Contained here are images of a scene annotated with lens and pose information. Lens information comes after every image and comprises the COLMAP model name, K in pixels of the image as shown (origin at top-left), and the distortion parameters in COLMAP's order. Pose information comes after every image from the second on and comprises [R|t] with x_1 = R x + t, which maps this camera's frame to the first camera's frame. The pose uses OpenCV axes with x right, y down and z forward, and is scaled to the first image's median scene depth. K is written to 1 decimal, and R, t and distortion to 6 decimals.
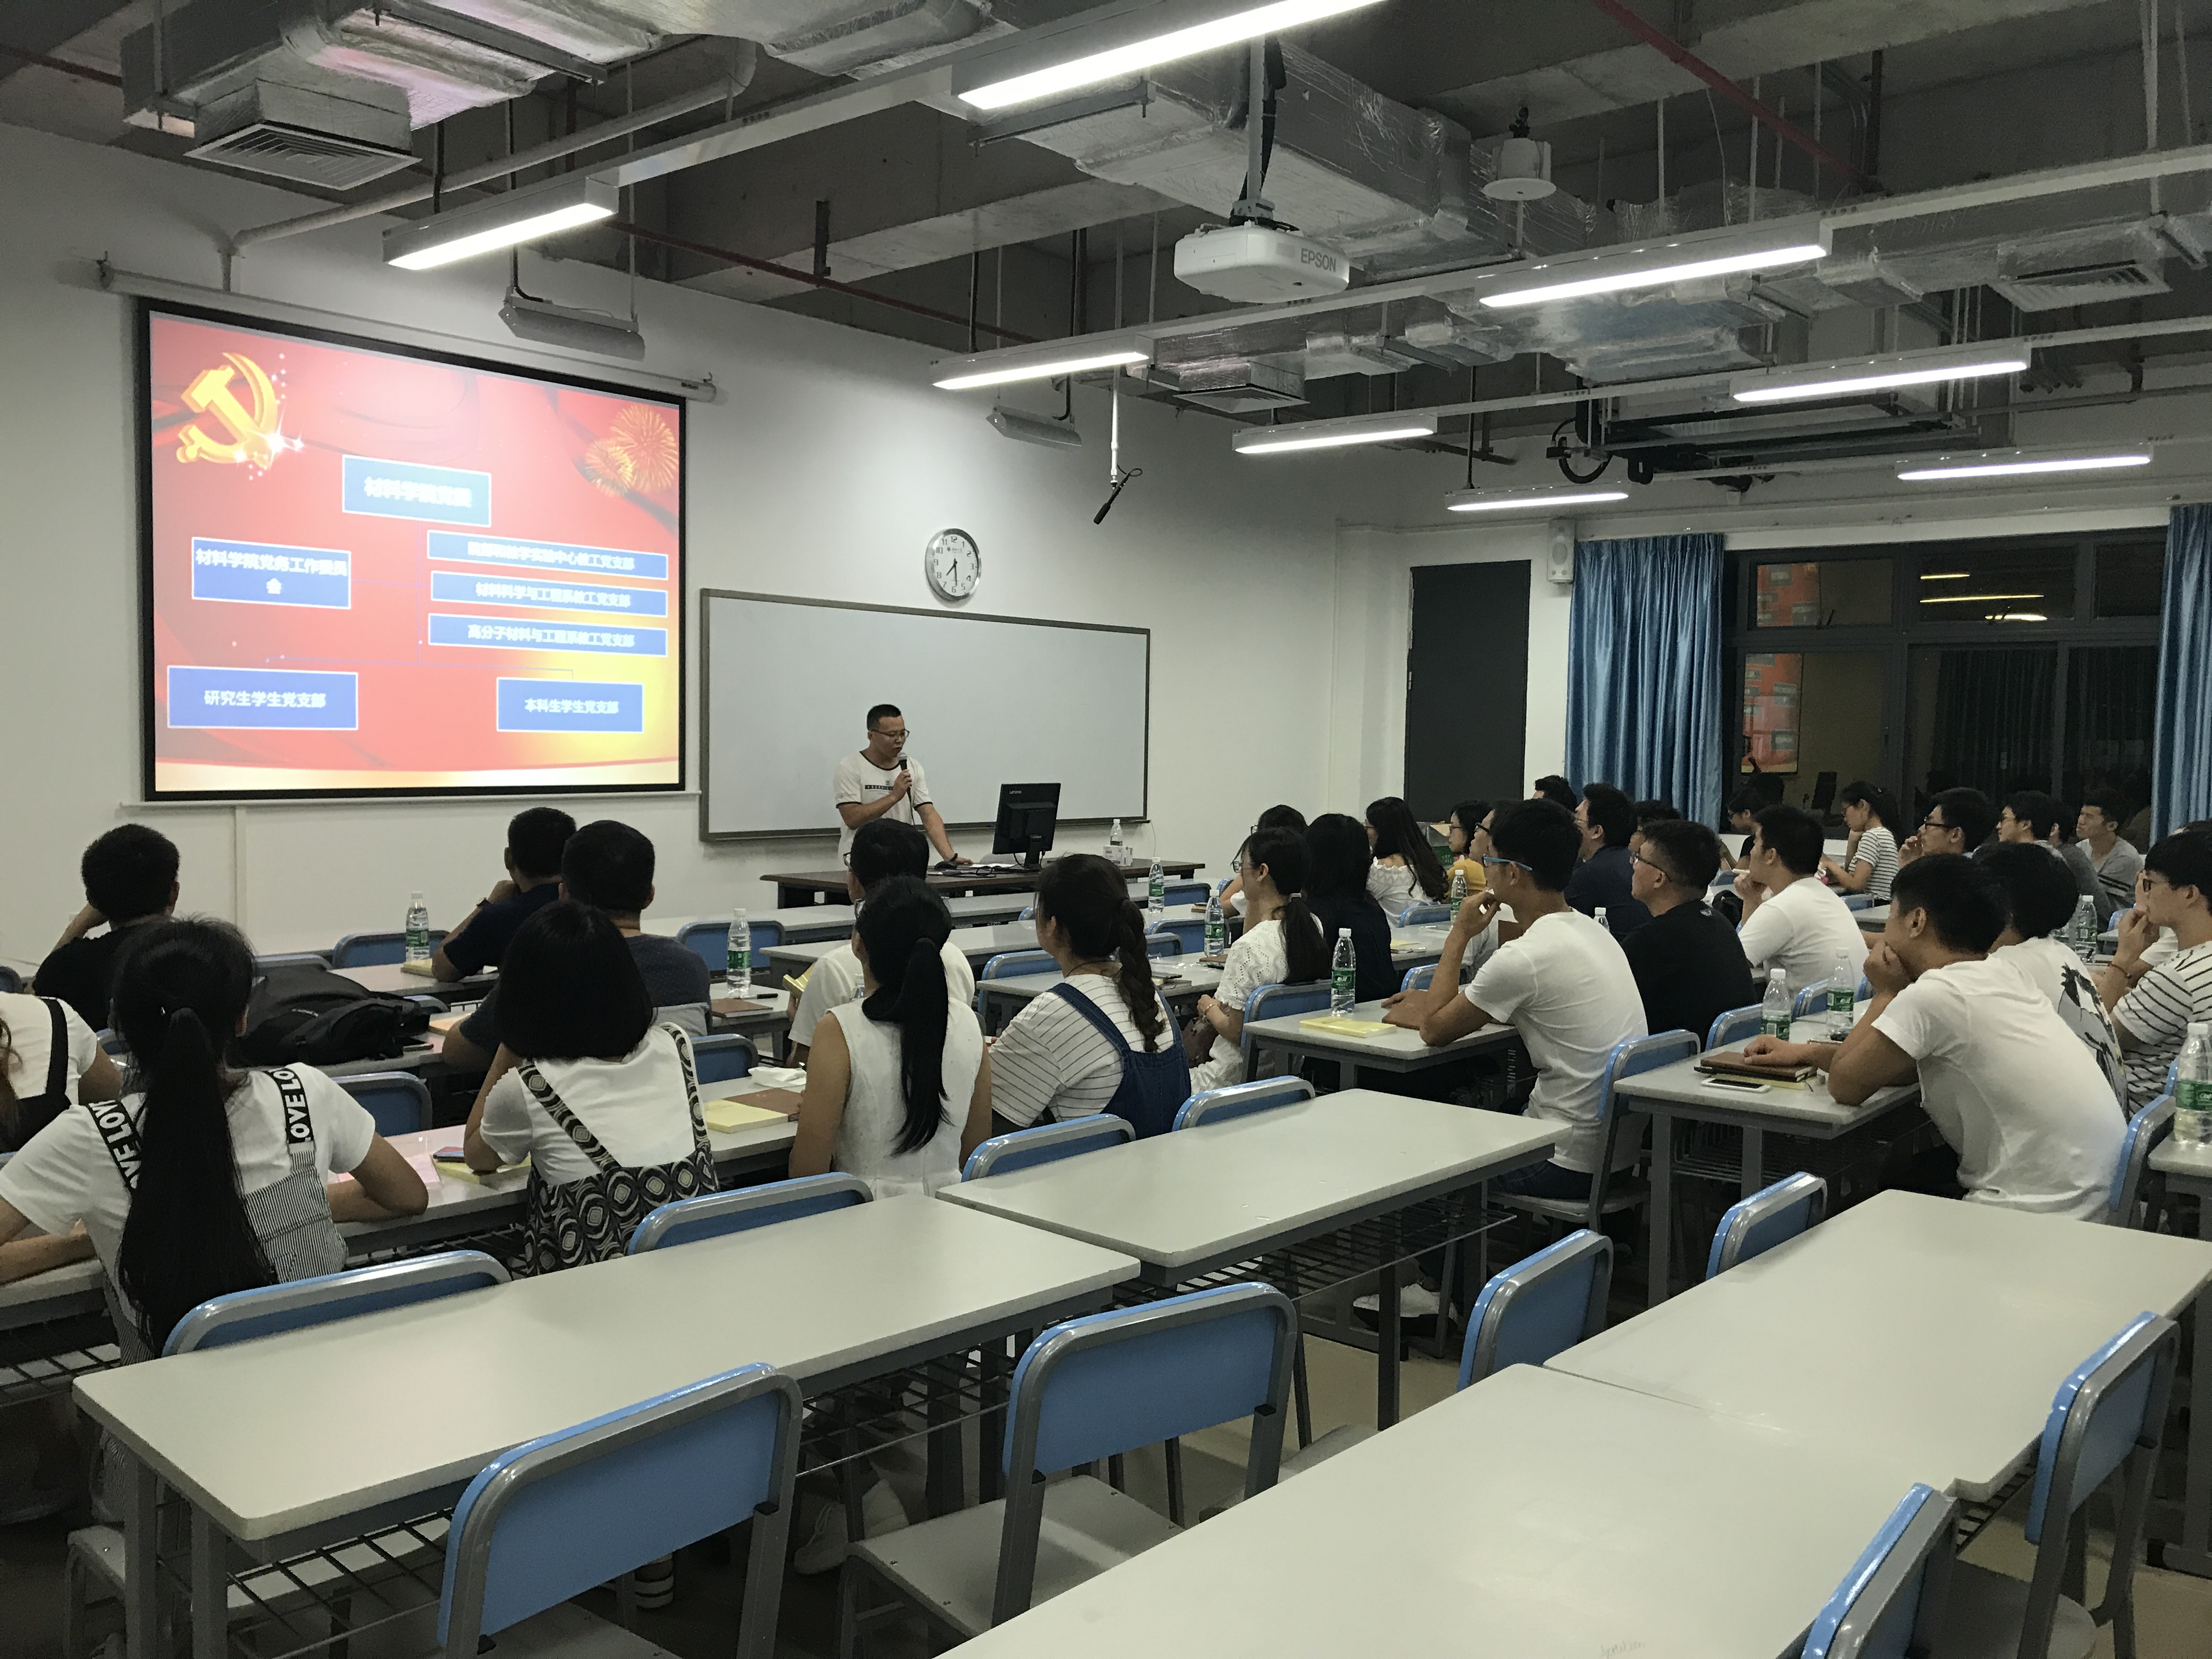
lens RADIAL K [[1837.5, 0, 1106.0], [0, 1837.5, 829.5], [0, 0, 1]] dist [0.061170, 0.001887]
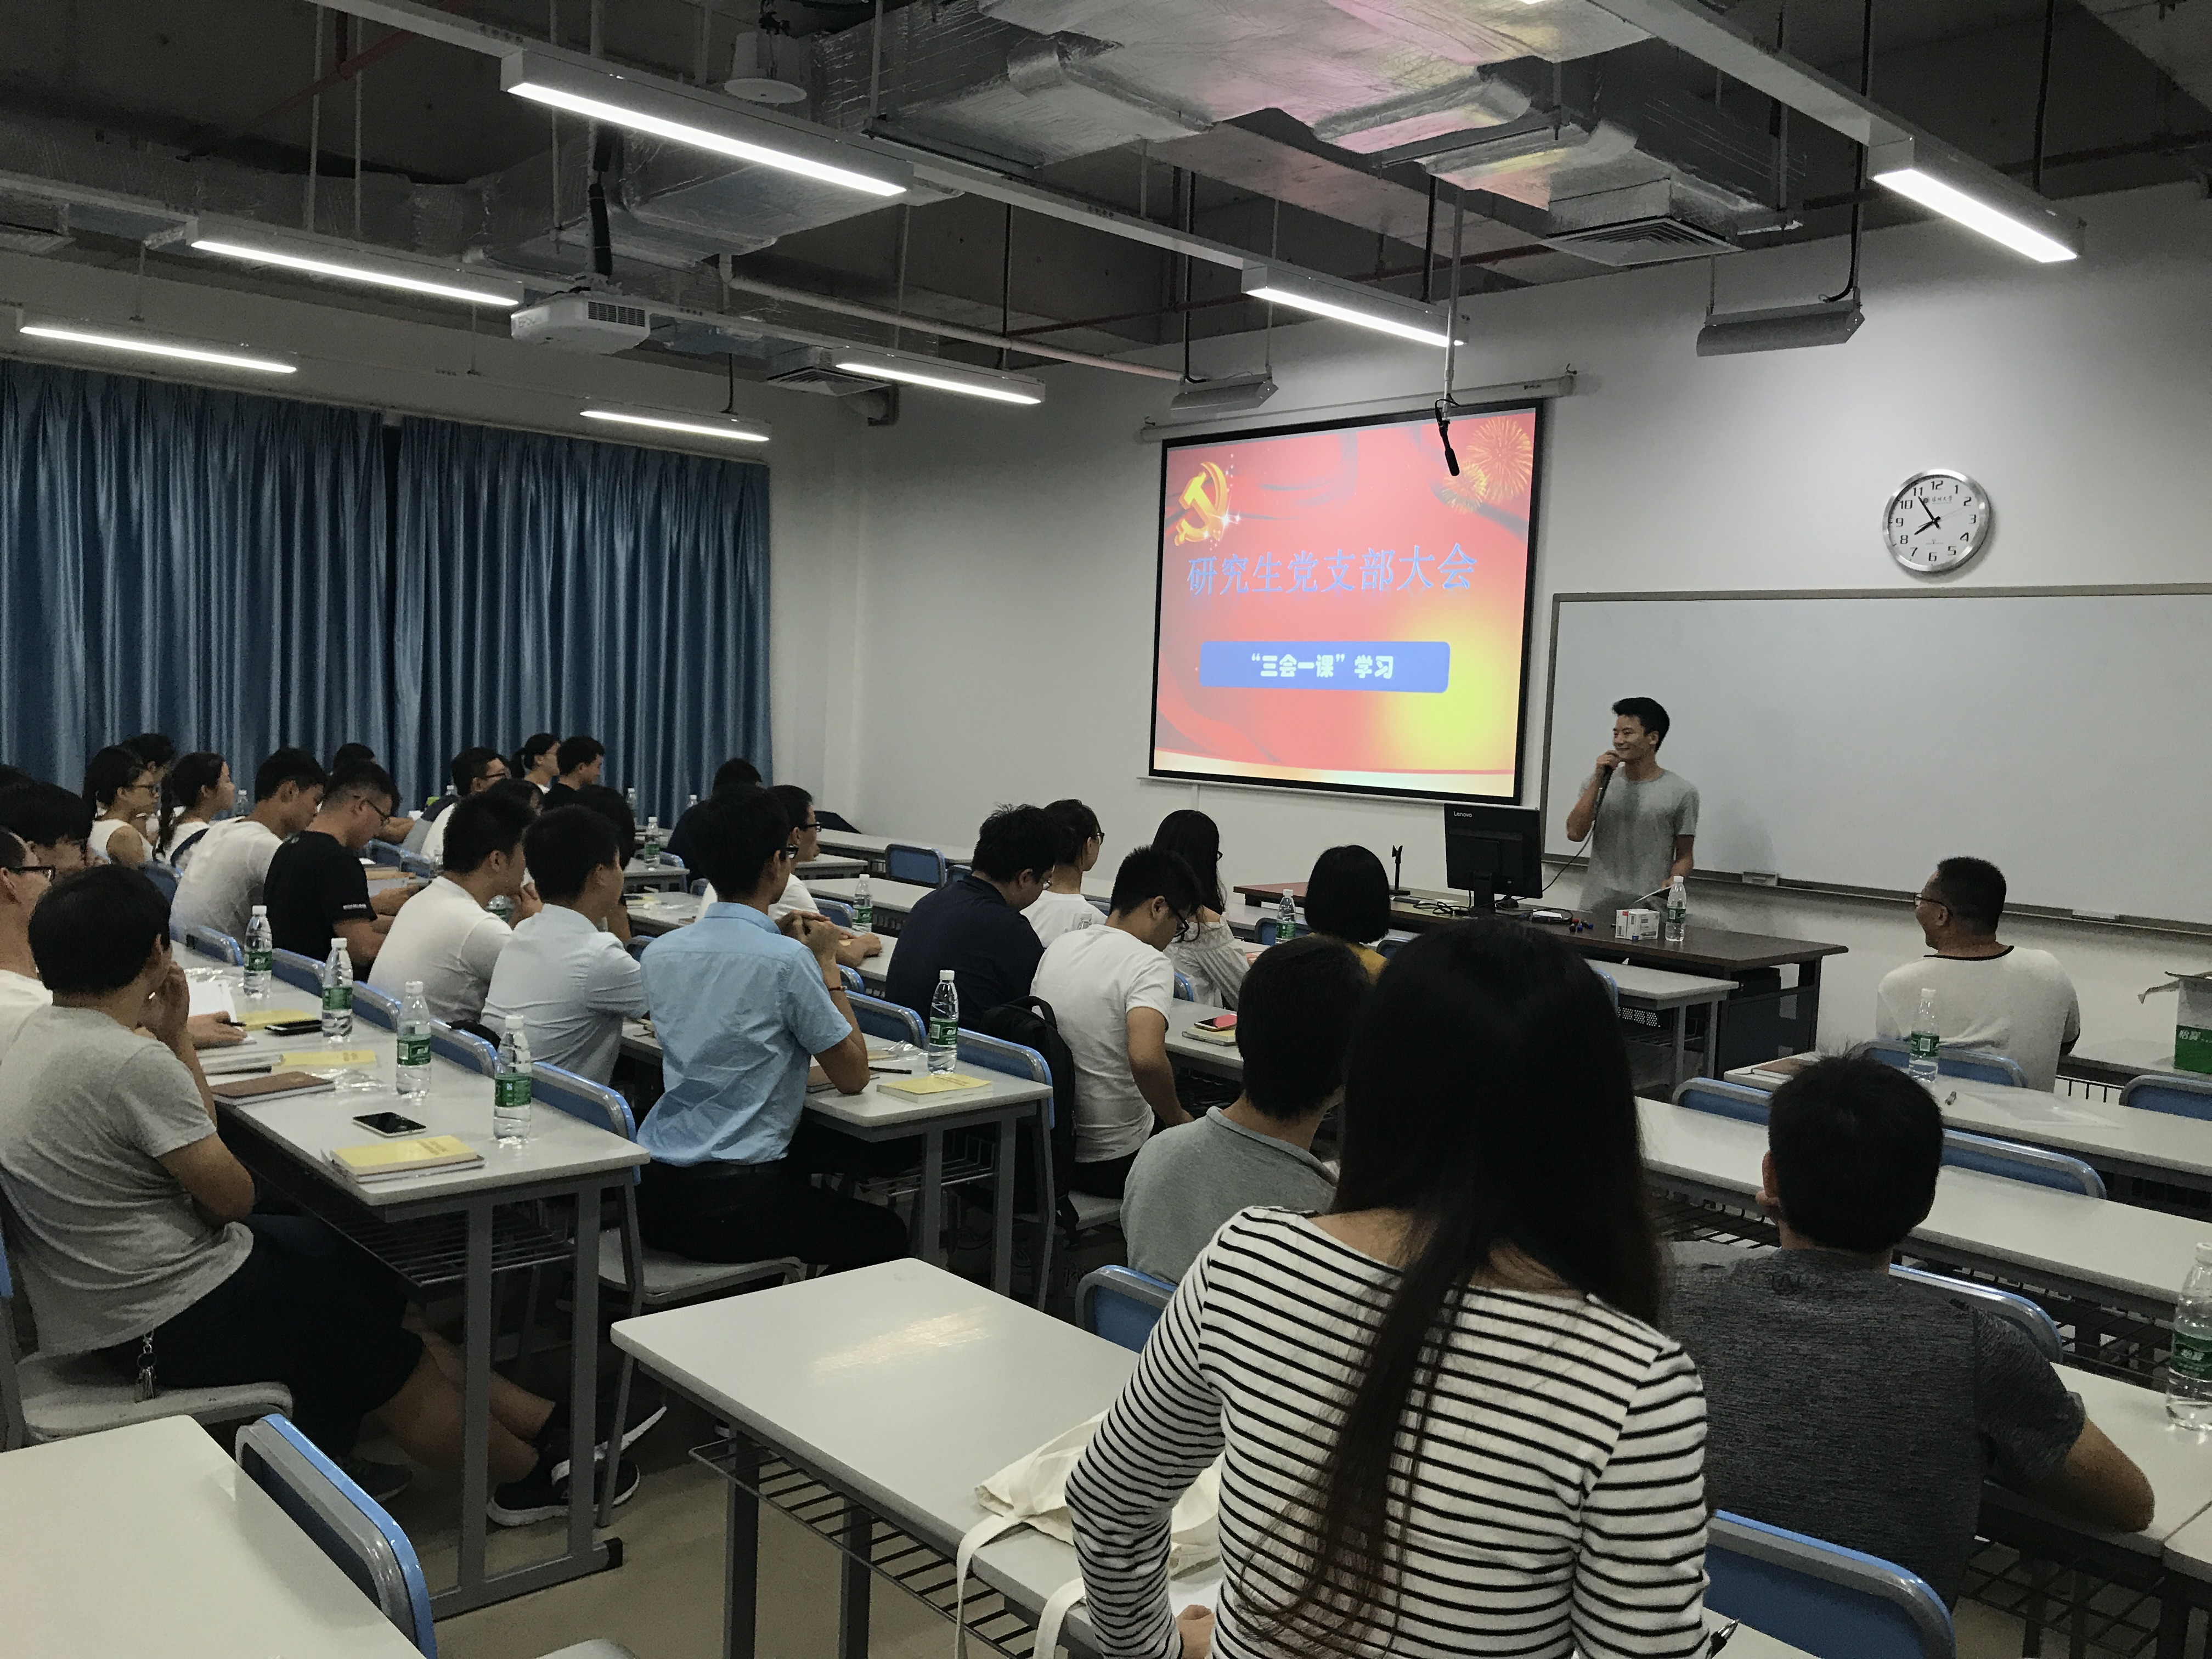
lens RADIAL K [[1832.4, 0, 1106.0], [0, 1832.4, 829.5], [0, 0, 1]] dist [-0.006061, -0.002124]
pose [[-0.117340, 0.048016, -0.991930, 0.918992], [-0.097331, 0.993466, 0.059604, -0.055161], [0.988311, 0.103540, -0.111900, 1.104454]]
